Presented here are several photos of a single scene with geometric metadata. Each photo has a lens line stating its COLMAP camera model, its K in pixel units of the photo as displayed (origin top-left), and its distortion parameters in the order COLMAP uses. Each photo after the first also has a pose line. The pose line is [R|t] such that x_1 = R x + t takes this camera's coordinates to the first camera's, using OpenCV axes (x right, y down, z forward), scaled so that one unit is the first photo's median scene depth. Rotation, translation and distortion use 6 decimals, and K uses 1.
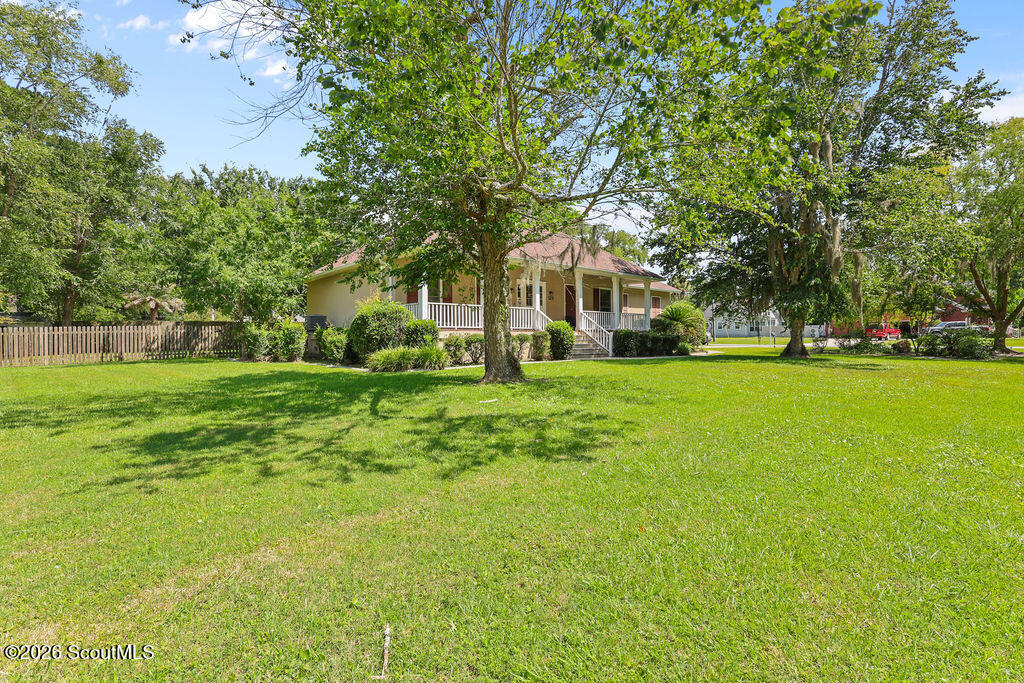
lens RADIAL K [[473.2, 0, 508.5], [0, 473.2, 338.6], [0, 0, 1]] dist [-0.000957, -0.000179]
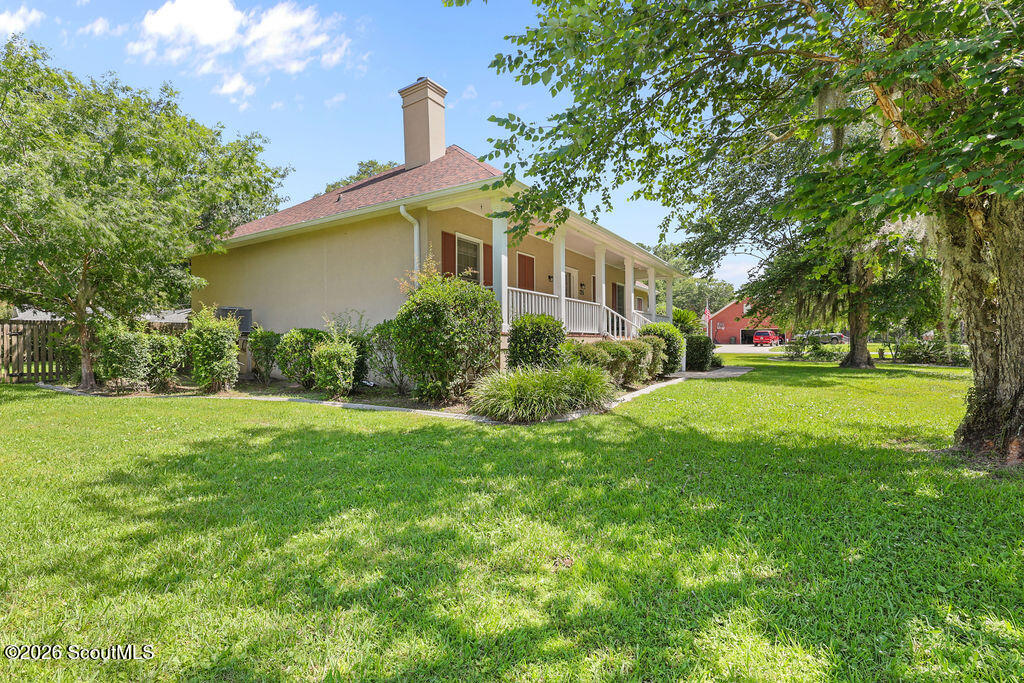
lens RADIAL K [[473.2, 0, 508.5], [0, 473.2, 338.6], [0, 0, 1]] dist [-0.000957, -0.000179]
pose [[0.959614, 0.002085, 0.281313, -0.290540], [0.000806, 0.999948, -0.010162, -0.005637], [-0.281320, 0.009979, 0.959562, 0.401523]]
